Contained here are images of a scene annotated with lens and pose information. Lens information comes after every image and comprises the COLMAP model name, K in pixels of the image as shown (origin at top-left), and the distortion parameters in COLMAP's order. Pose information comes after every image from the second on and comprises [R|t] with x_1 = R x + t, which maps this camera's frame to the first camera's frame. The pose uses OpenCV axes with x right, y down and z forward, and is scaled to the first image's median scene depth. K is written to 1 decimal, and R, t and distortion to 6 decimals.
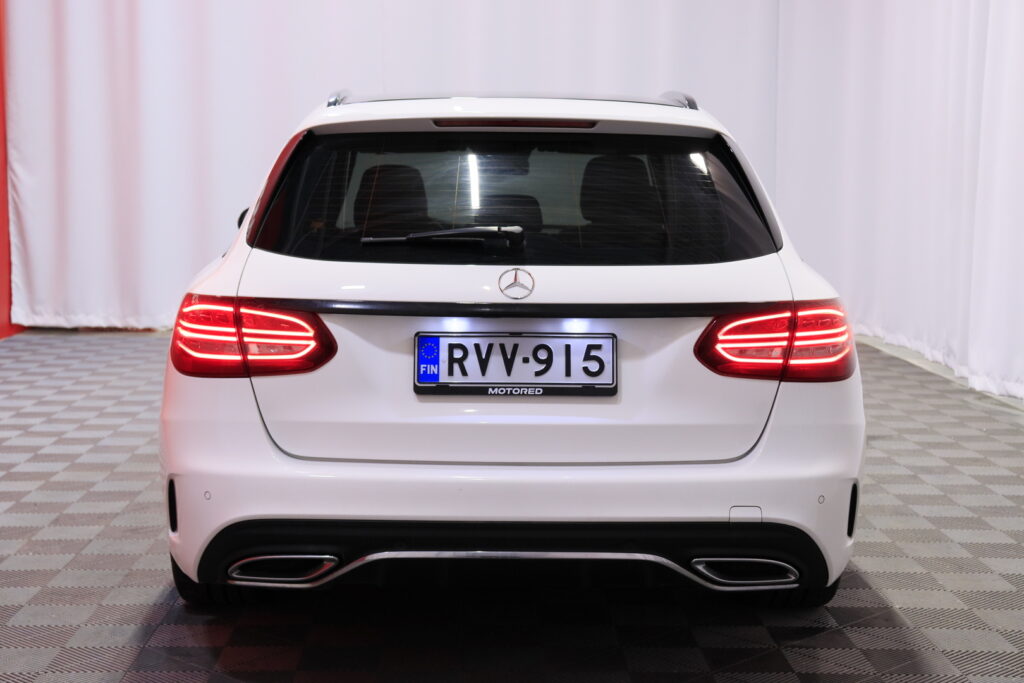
lens RADIAL K [[1643.3, 0, 512.0], [0, 1643.3, 341.5], [0, 0, 1]] dist [0.011882, 0.028258]
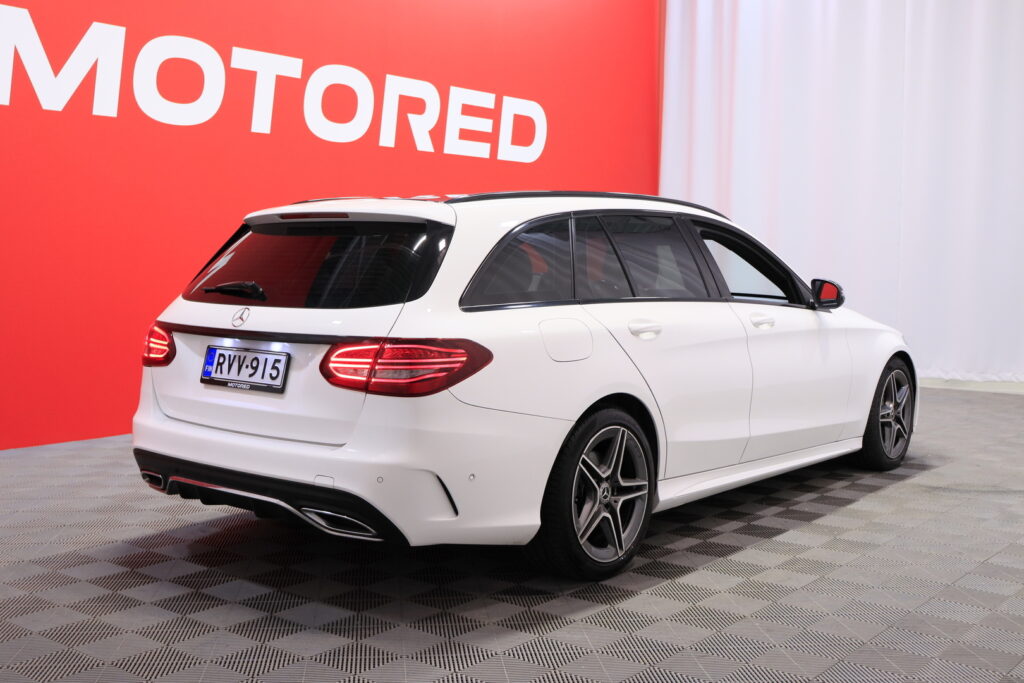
lens RADIAL K [[1171.7, 0, 512.0], [0, 1171.7, 341.5], [0, 0, 1]] dist [-0.013639, -0.006530]
pose [[0.757875, 0.047117, -0.650696, 0.921244], [-0.072665, 0.997279, -0.012422, -0.016771], [0.648340, 0.056697, 0.759237, 0.316503]]
